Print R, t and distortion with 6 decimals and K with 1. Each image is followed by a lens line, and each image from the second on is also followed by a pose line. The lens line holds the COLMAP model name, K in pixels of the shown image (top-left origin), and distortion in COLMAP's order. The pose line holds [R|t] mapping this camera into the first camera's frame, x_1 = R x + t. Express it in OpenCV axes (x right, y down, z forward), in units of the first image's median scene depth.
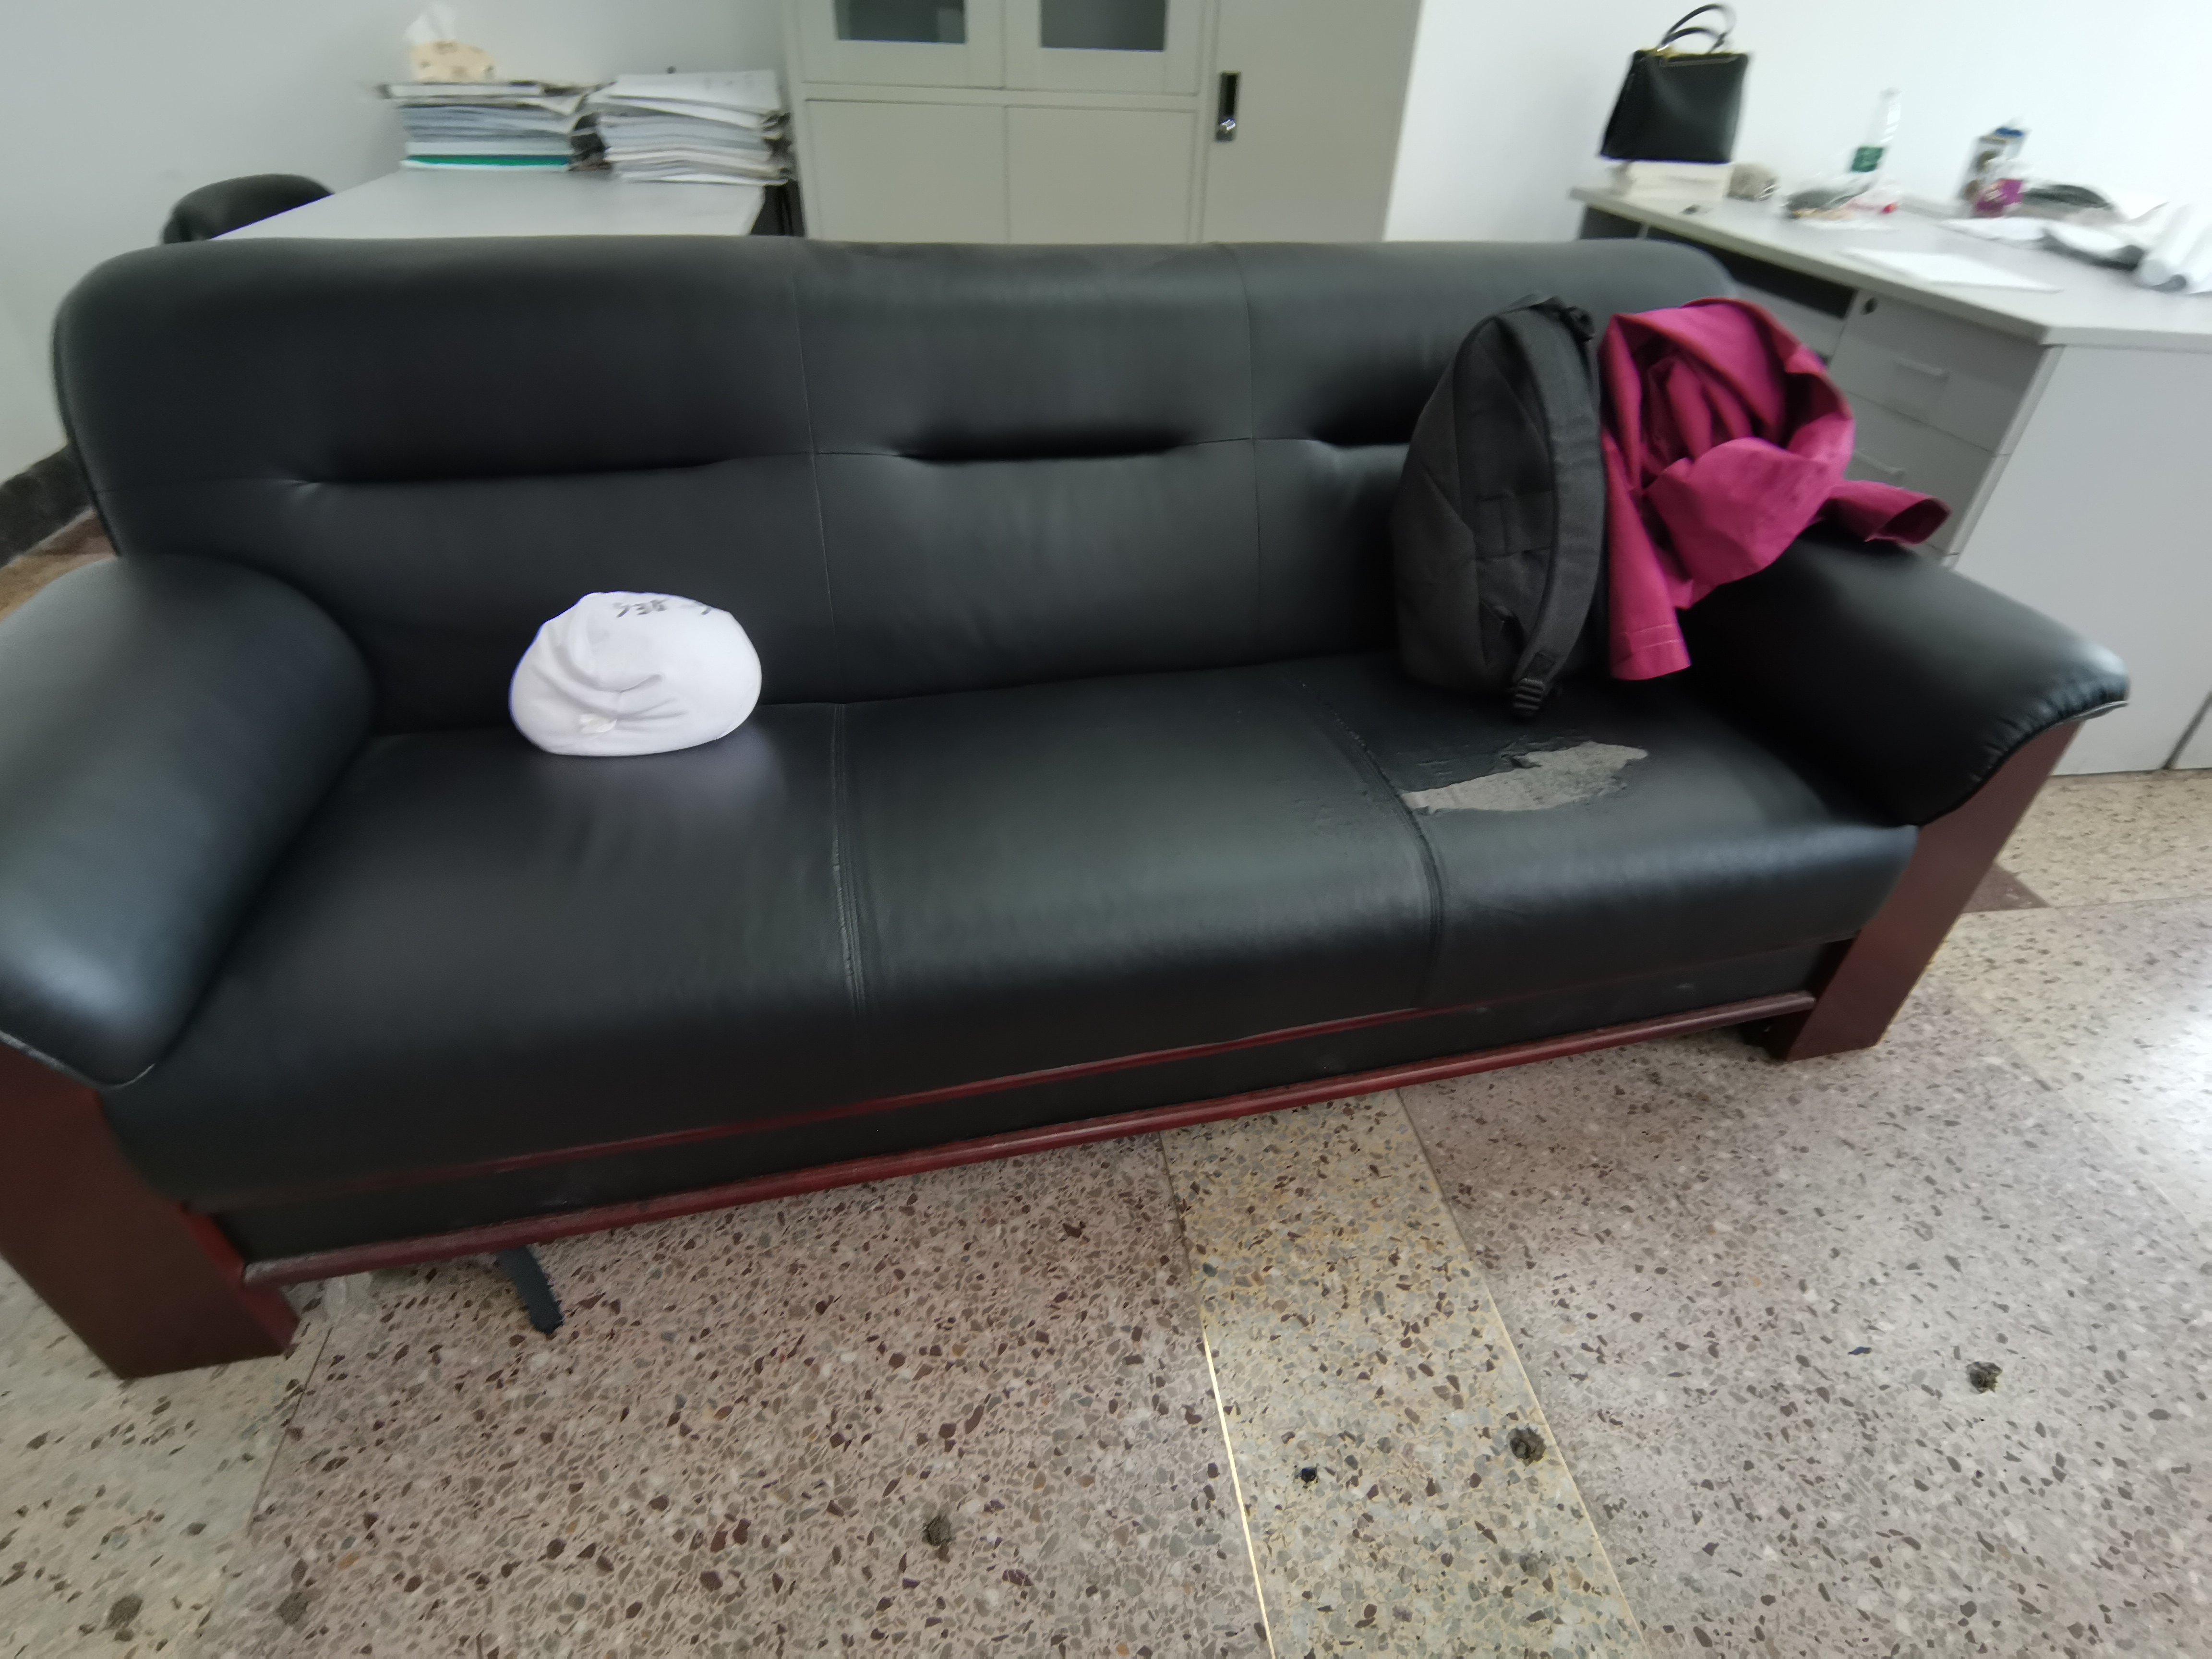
lens RADIAL K [[1108.5, 0, 1076.8], [0, 1108.5, 821.3], [0, 0, 1]] dist [0.029447, -0.032552]
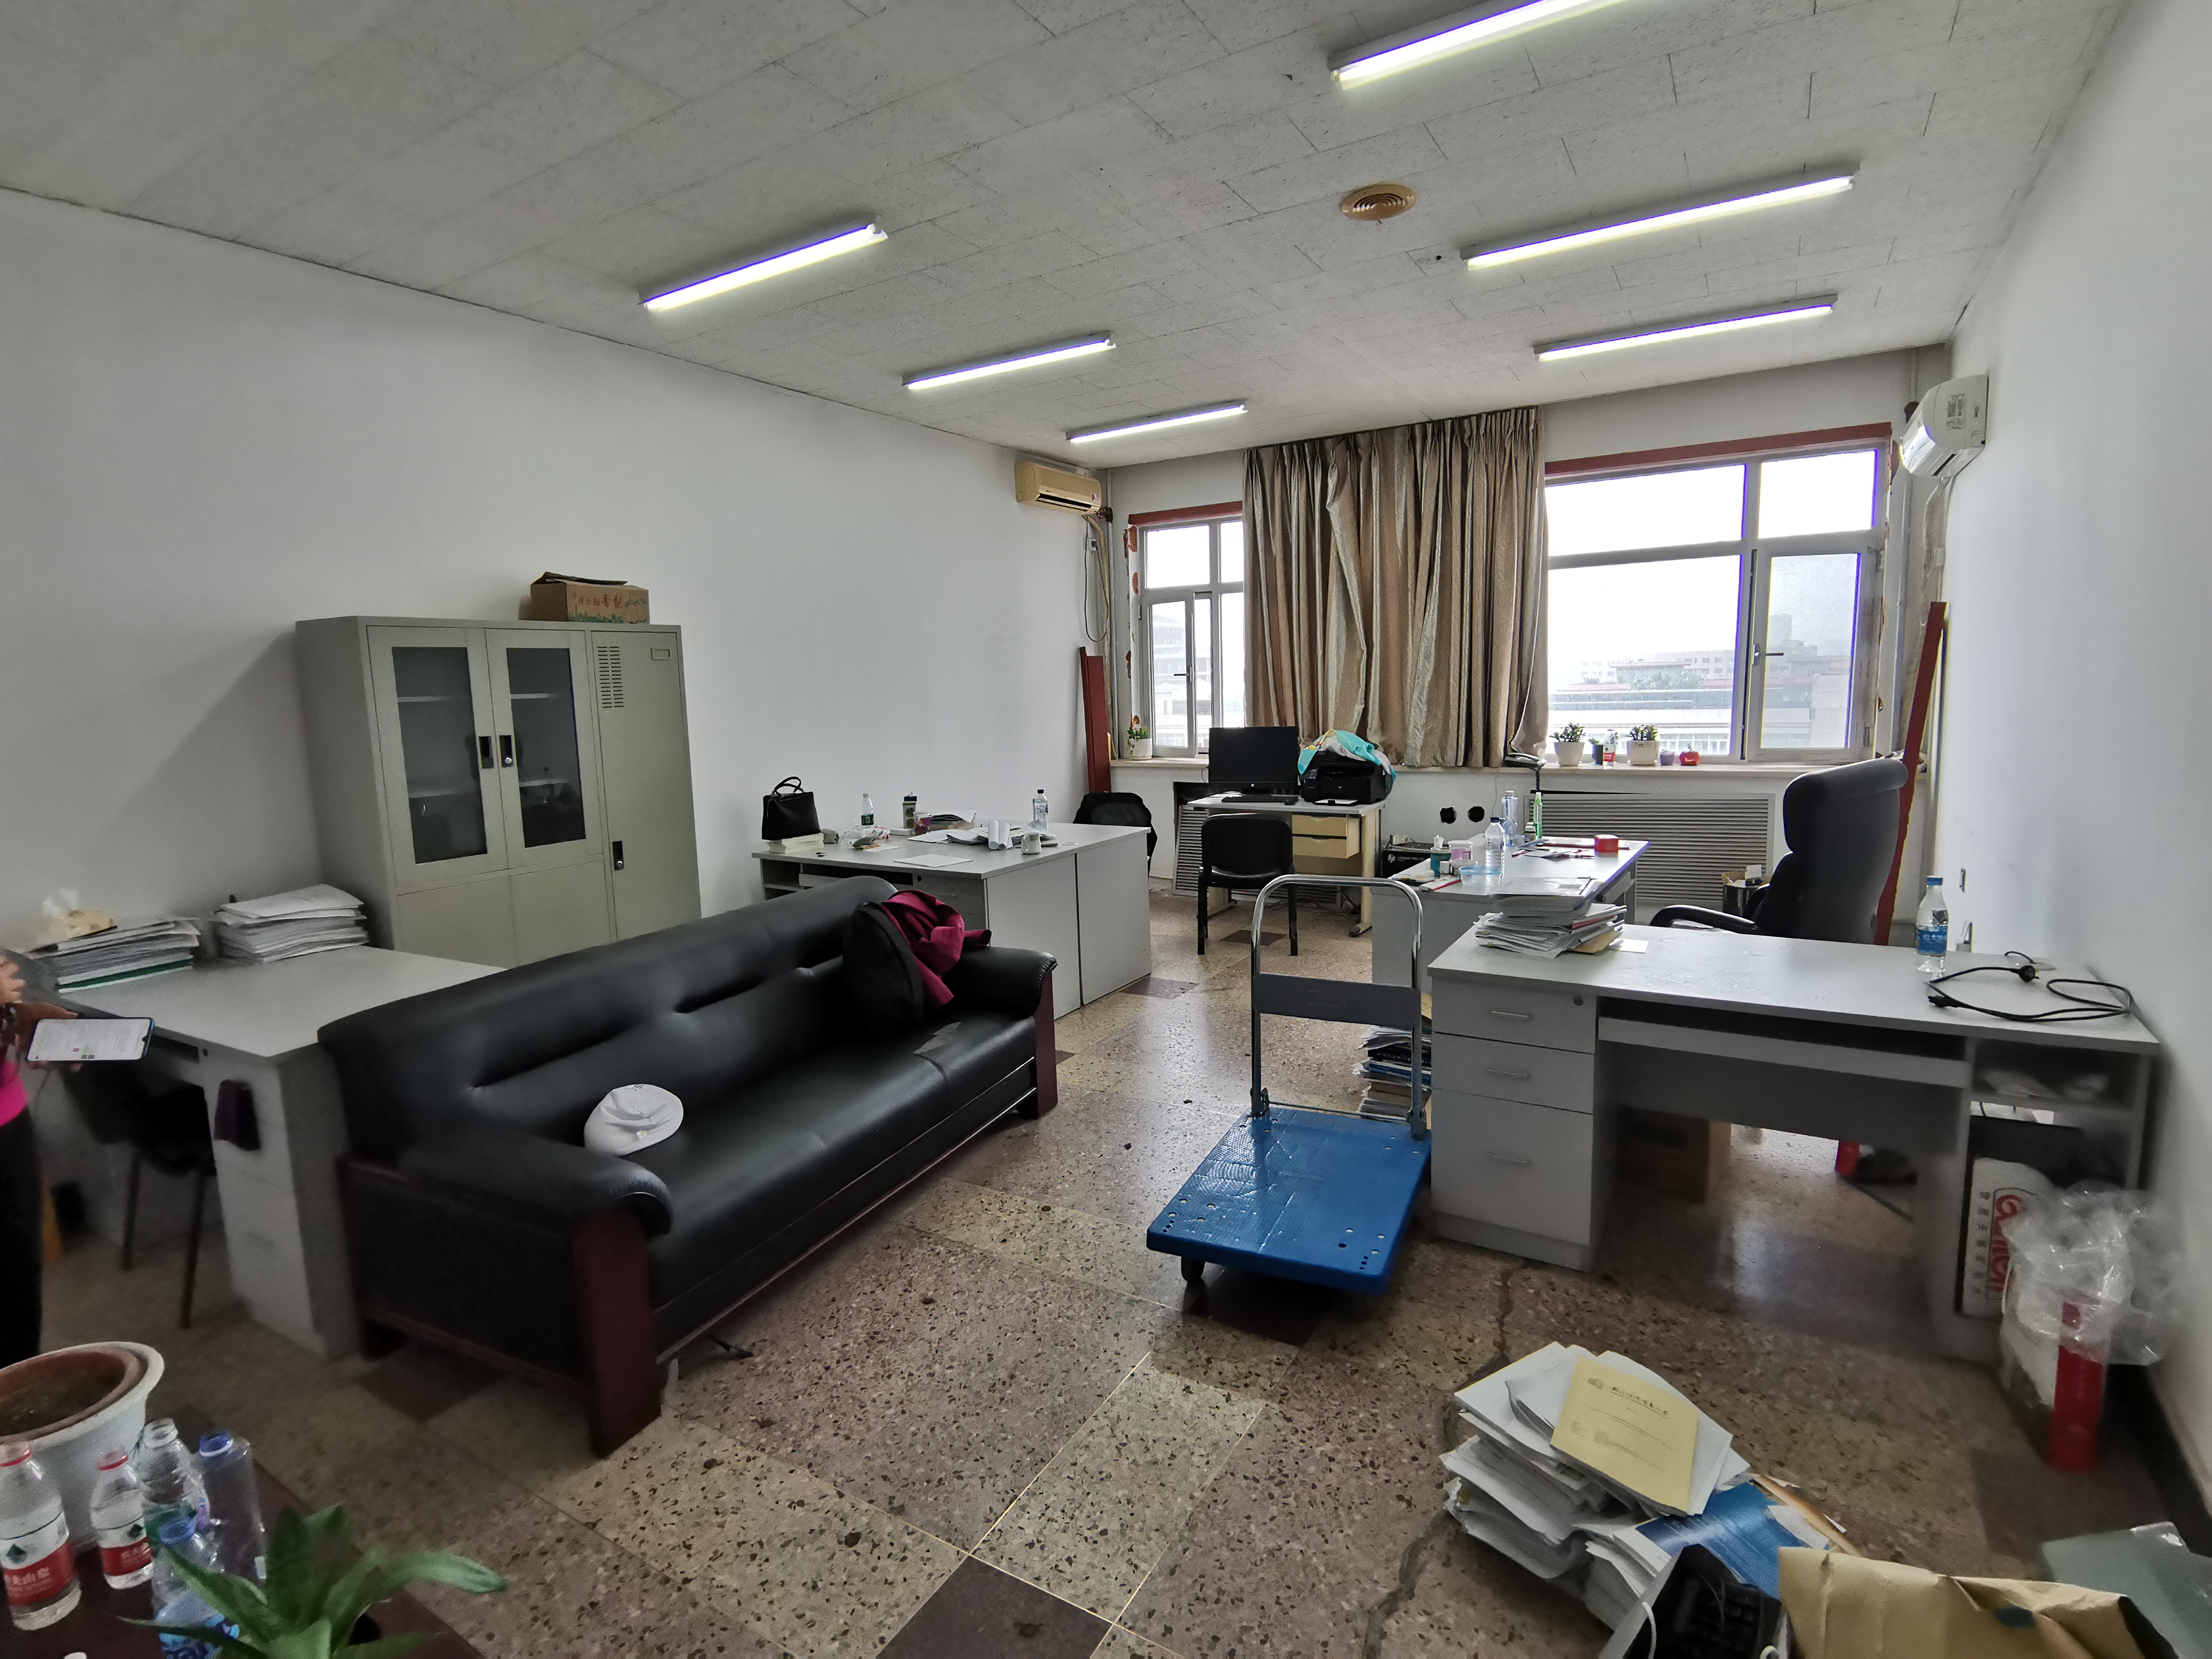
lens RADIAL K [[1108.5, 0, 1076.8], [0, 1108.5, 821.3], [0, 0, 1]] dist [0.029447, -0.032552]
pose [[0.648534, -0.156231, 0.744980, -1.231361], [0.493235, 0.831692, -0.254965, 0.348089], [-0.579760, 0.532804, 0.616439, -1.136731]]
